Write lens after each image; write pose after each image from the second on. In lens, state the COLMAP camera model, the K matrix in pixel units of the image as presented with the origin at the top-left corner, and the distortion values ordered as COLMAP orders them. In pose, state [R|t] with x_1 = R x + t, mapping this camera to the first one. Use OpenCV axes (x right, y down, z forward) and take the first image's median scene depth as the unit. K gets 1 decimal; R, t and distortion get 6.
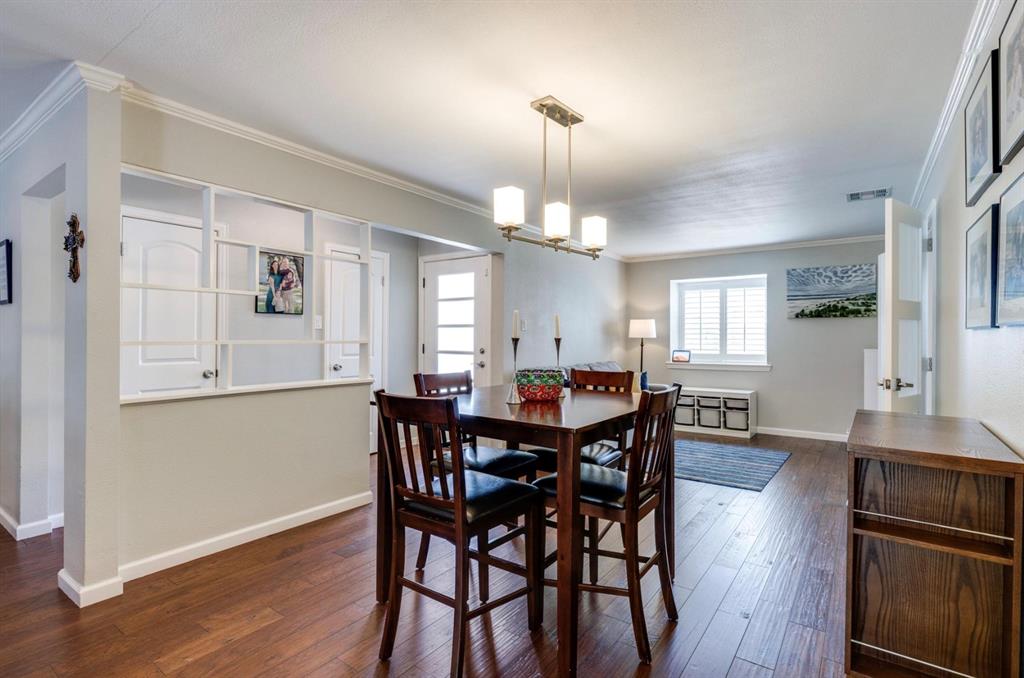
lens RADIAL K [[493.2, 0, 520.0], [0, 493.2, 335.0], [0, 0, 1]] dist [-0.008389, 0.000014]
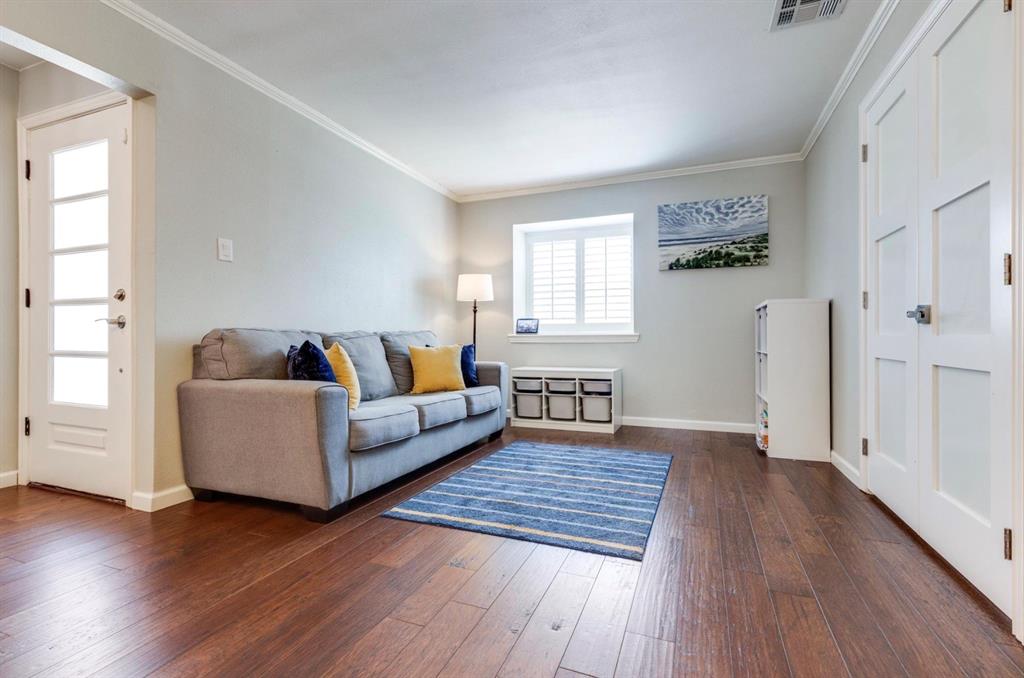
lens RADIAL K [[464.6, 0, 516.6], [0, 464.6, 331.4], [0, 0, 1]] dist [0.004983, -0.000557]
pose [[0.971429, -0.004484, 0.237287, 0.165566], [0.004673, 0.999989, -0.000232, 0.058804], [-0.237283, 0.001334, 0.971440, 0.367091]]
